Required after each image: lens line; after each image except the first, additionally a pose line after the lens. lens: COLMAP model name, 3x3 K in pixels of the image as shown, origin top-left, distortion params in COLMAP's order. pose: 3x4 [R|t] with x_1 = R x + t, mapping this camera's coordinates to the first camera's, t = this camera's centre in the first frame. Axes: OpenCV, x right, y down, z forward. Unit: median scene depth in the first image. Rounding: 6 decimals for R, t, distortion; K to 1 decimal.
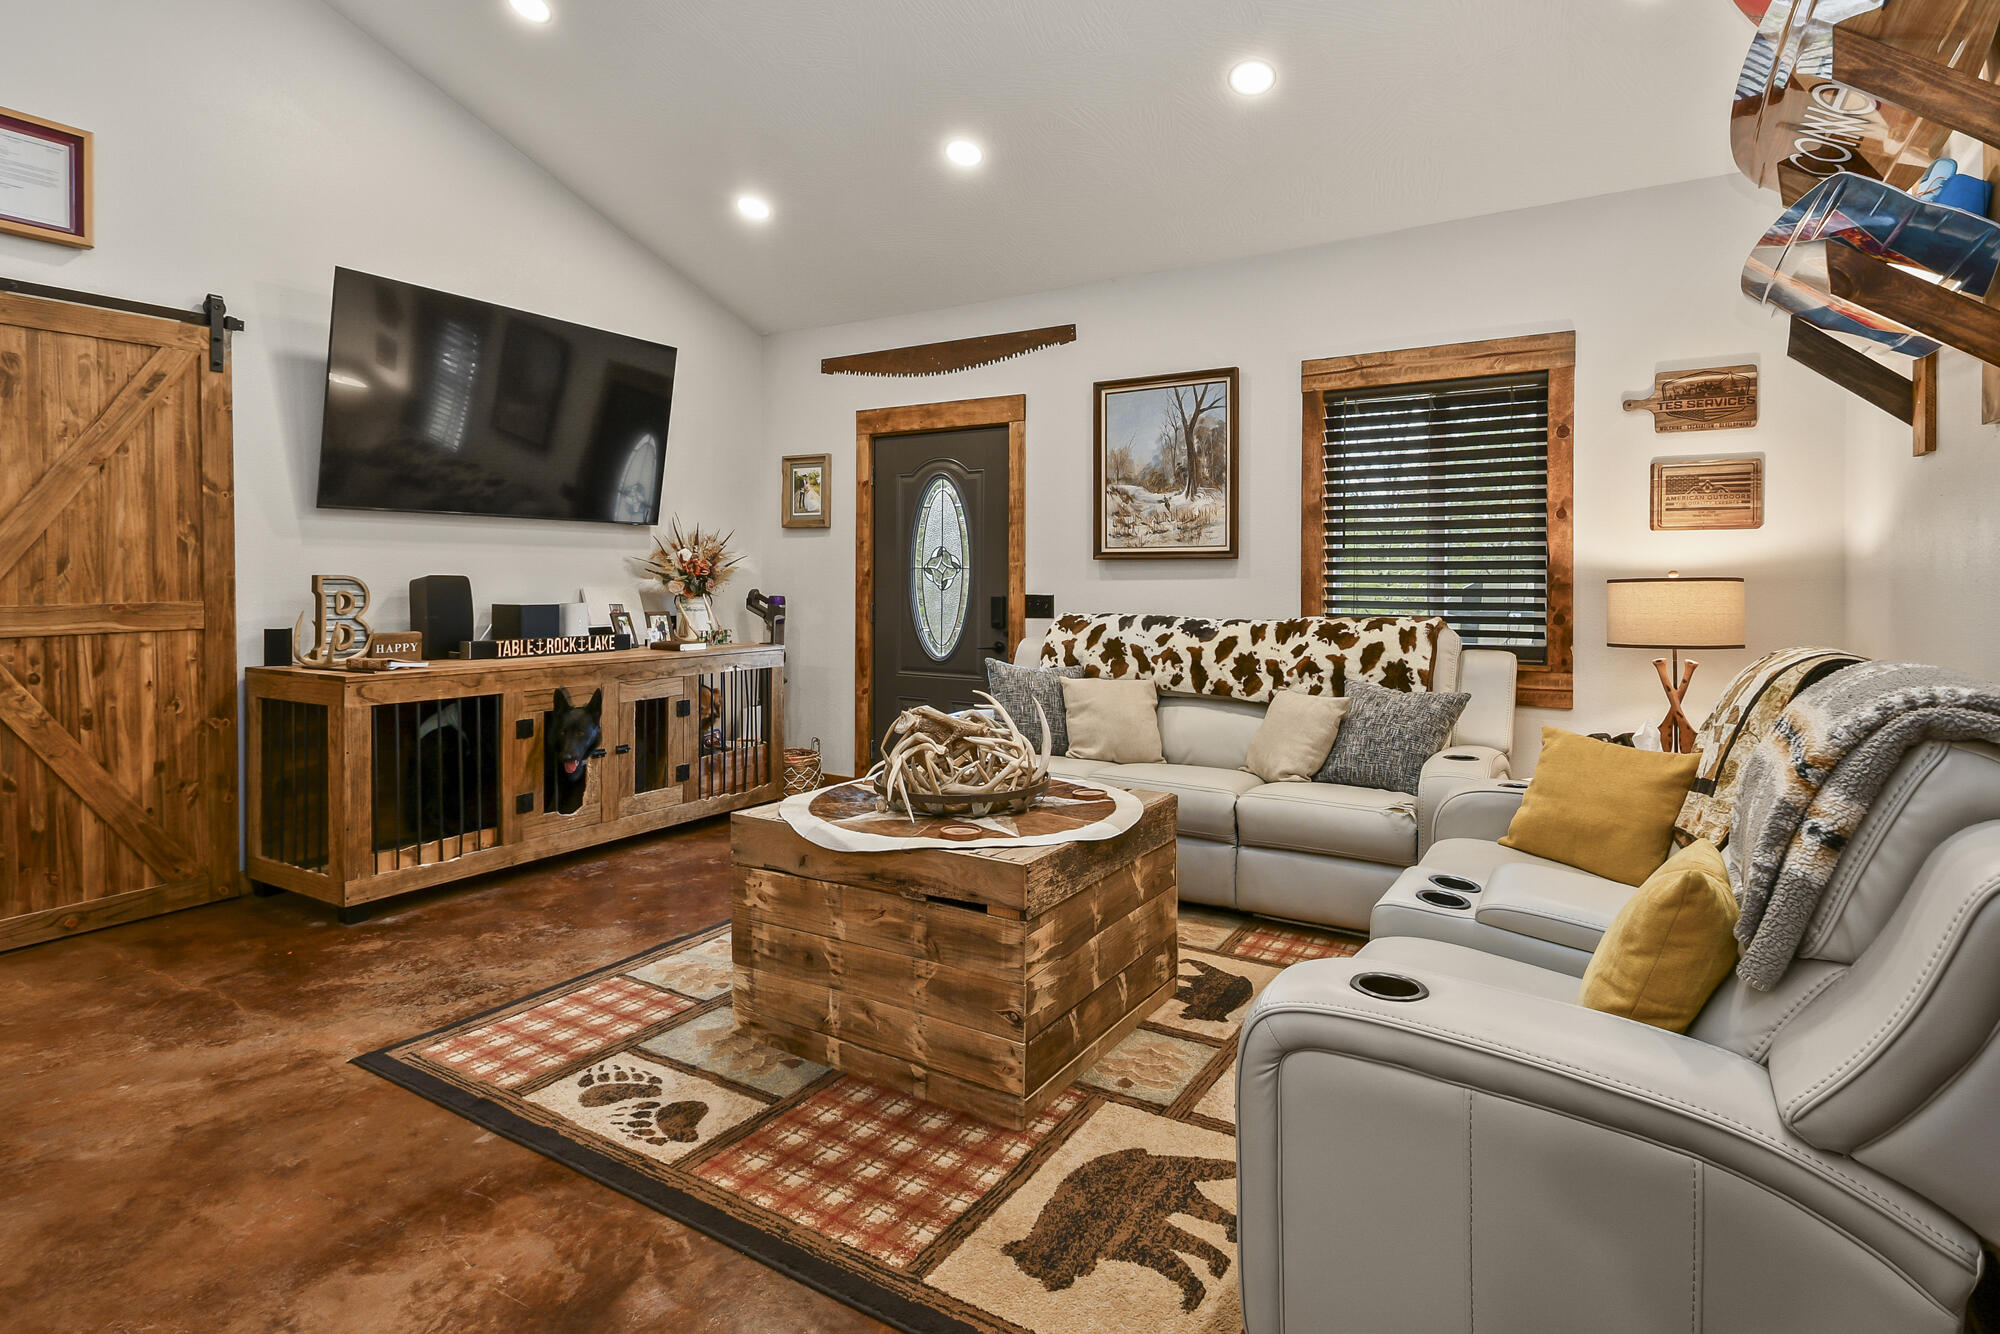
lens RADIAL K [[1022.1, 0, 990.5], [0, 1022.1, 592.8], [0, 0, 1]] dist [0.035284, -0.027081]
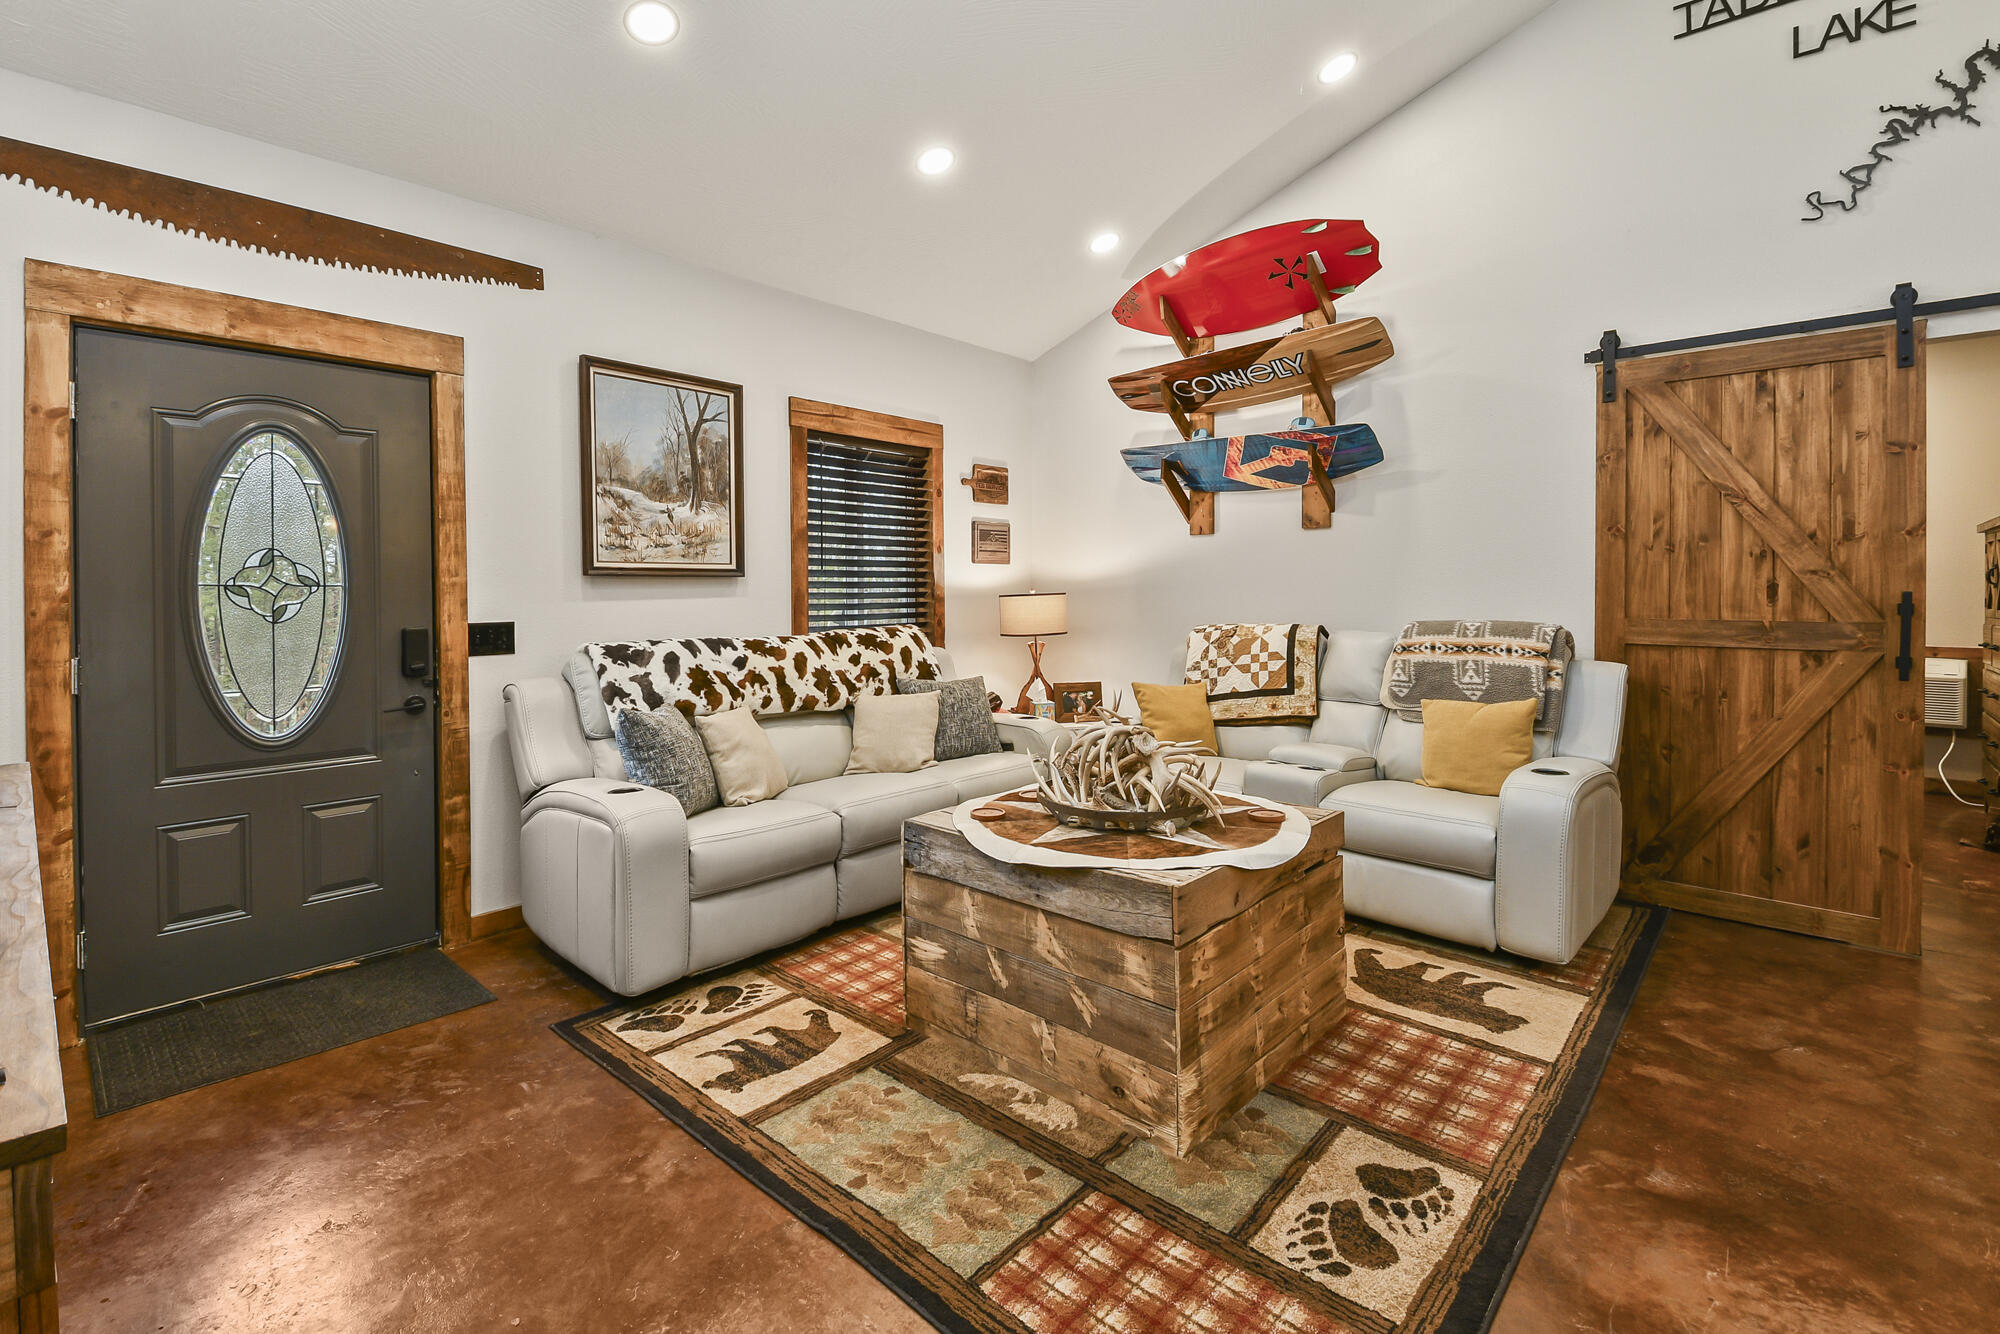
lens RADIAL K [[889.1, 0, 1007.6], [0, 889.1, 599.2], [0, 0, 1]] dist [0.027494, -0.024380]
pose [[0.178770, -0.011870, 0.983819, -0.651104], [0.023812, 0.999687, 0.007735, -0.014174], [-0.983603, 0.022043, 0.178997, 0.675107]]
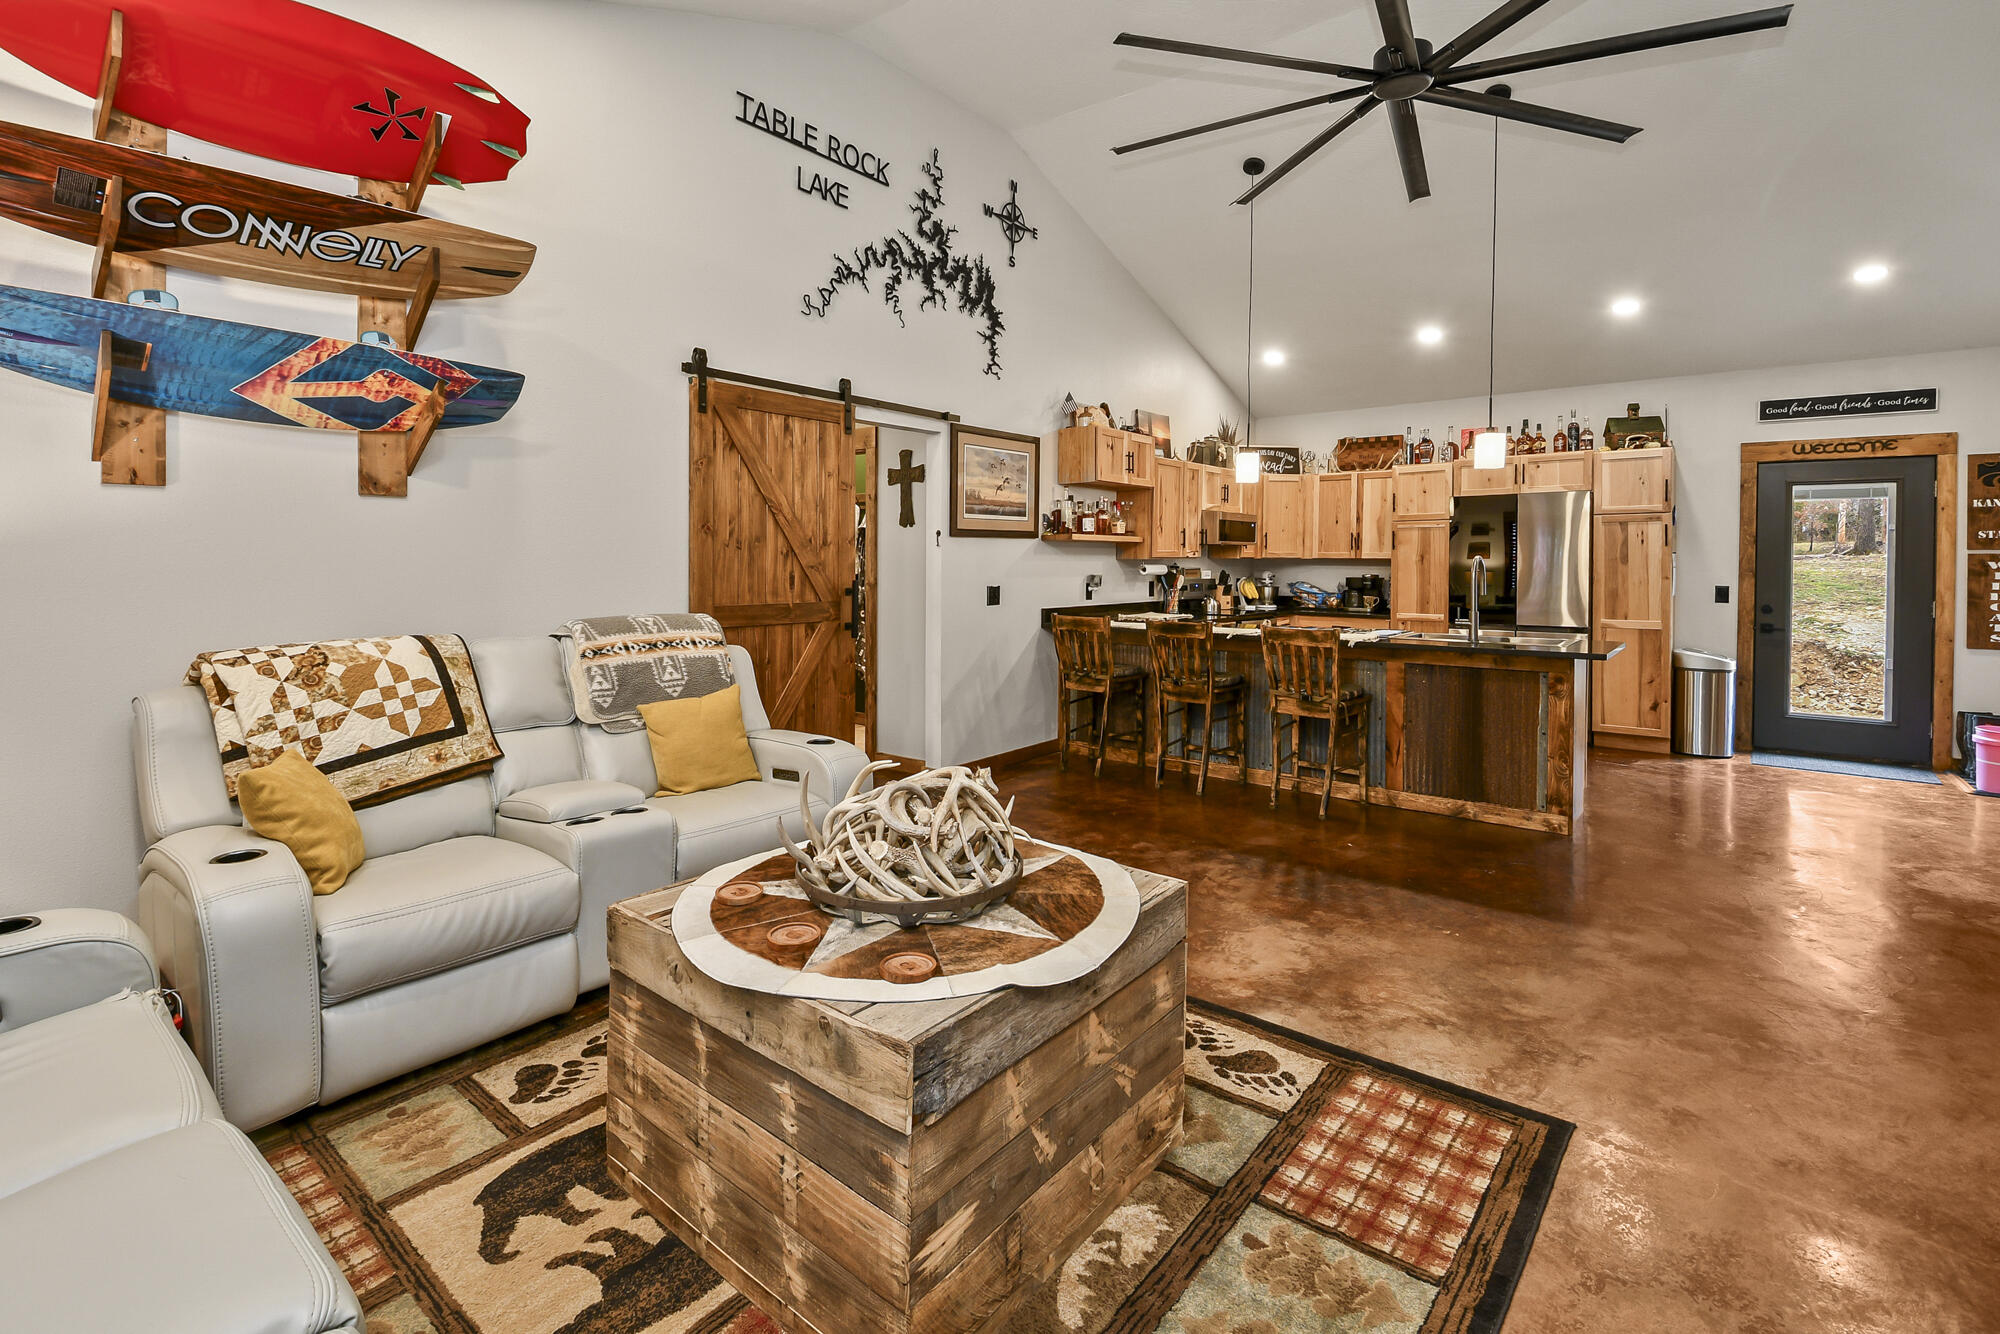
lens RADIAL K [[902.2, 0, 976.6], [0, 902.2, 581.0], [0, 0, 1]] dist [0.026528, -0.021991]
pose [[-0.989849, -0.008852, 0.141847, -0.120509], [-0.002958, 0.999126, 0.041705, -0.044760], [-0.142092, 0.040862, -0.989010, 1.188771]]
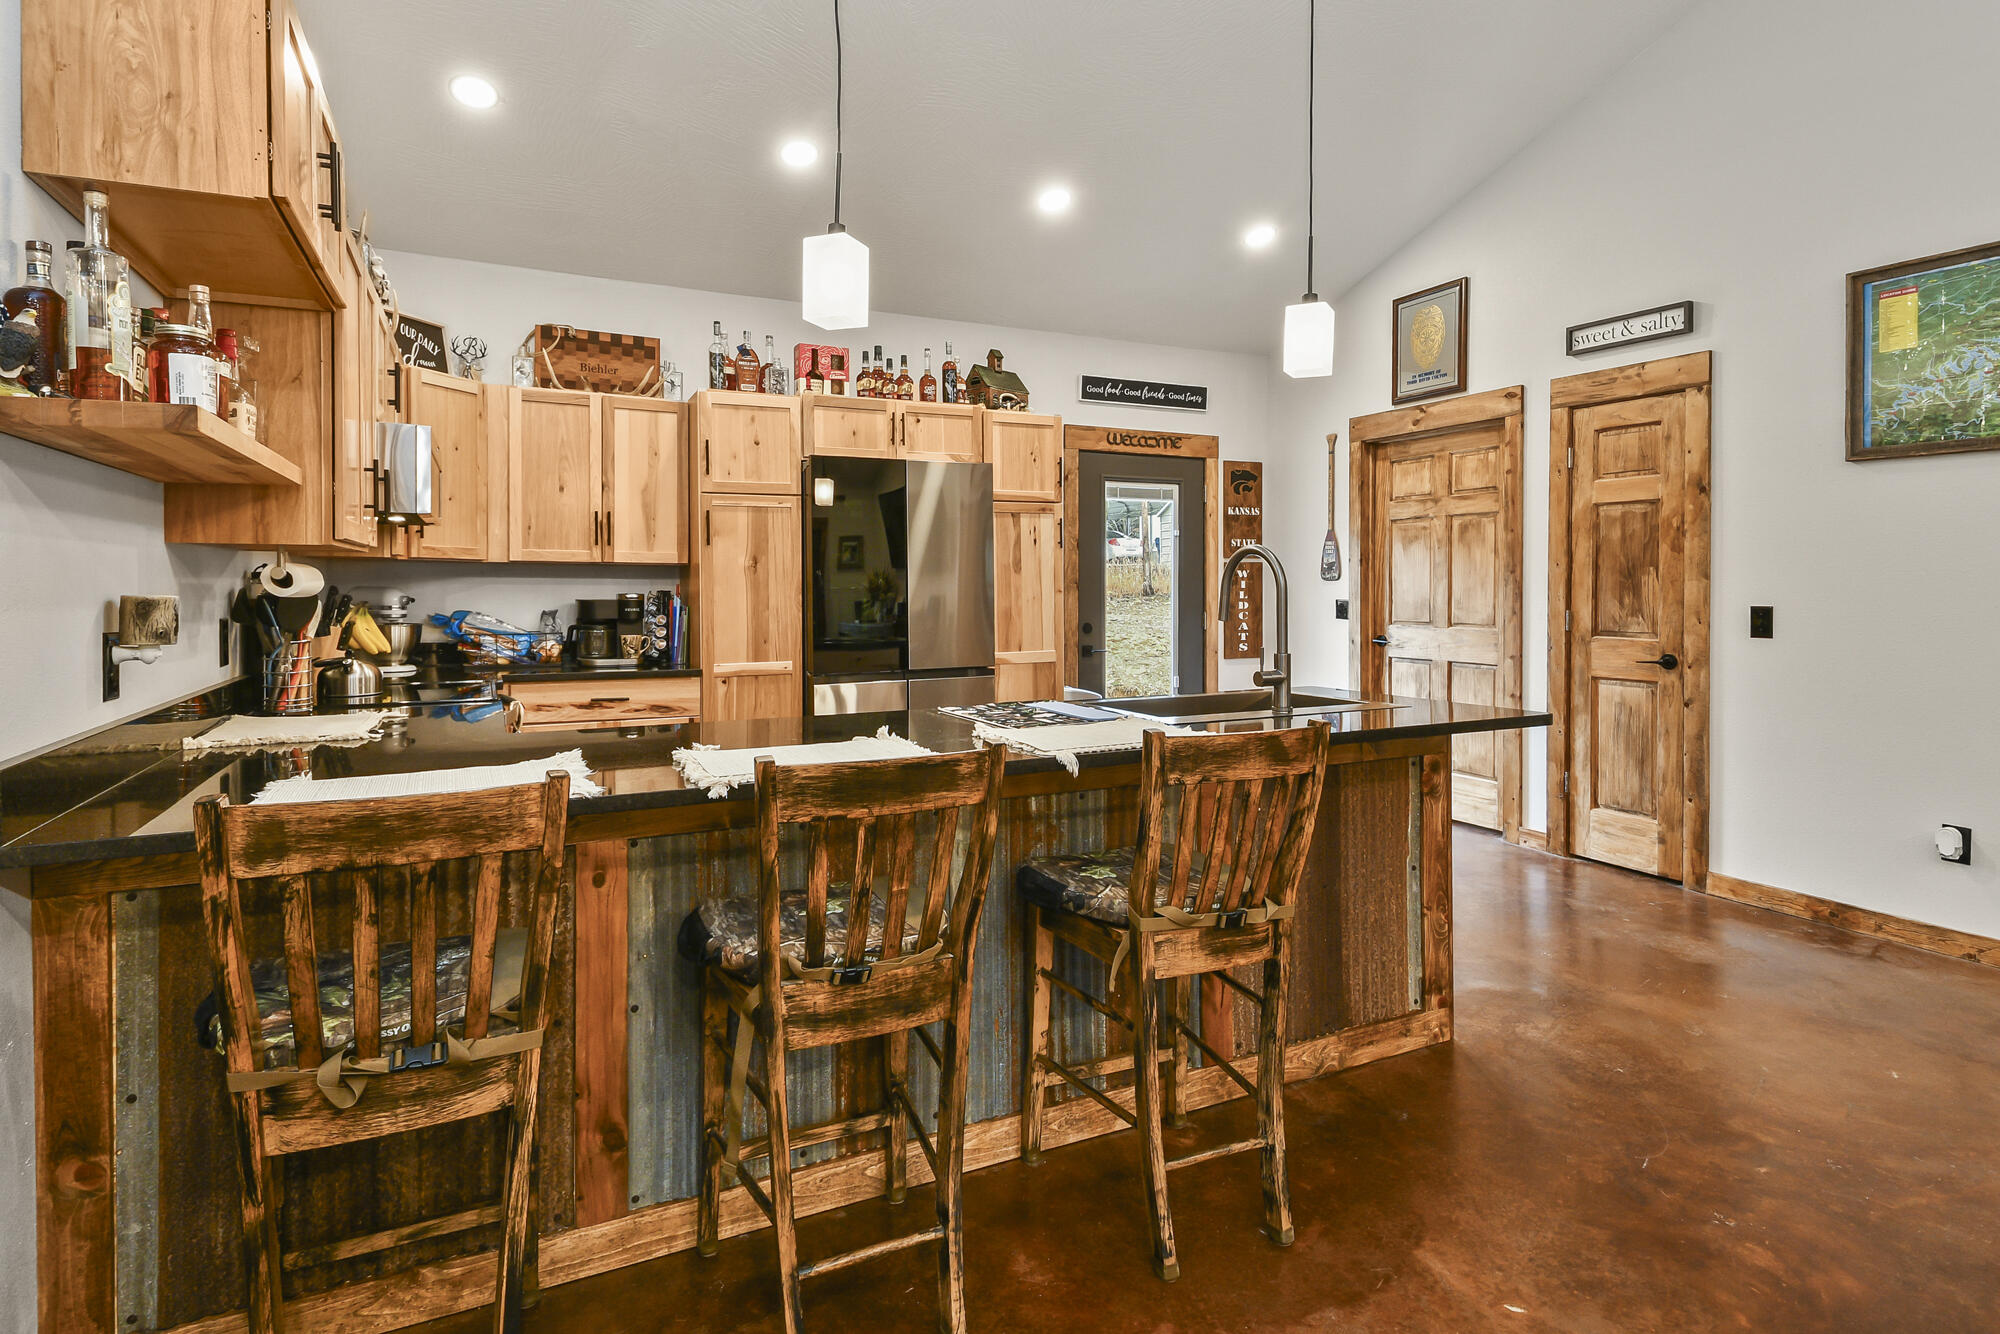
lens RADIAL K [[1044.5, 0, 991.1], [0, 1044.5, 594.9], [0, 0, 1]] dist [0.000917, -0.001033]
pose [[-0.530193, 0.004831, -0.847863, 0.083163], [-0.014625, 0.999783, 0.014842, -0.003320], [0.847751, 0.020269, -0.530007, 0.155974]]
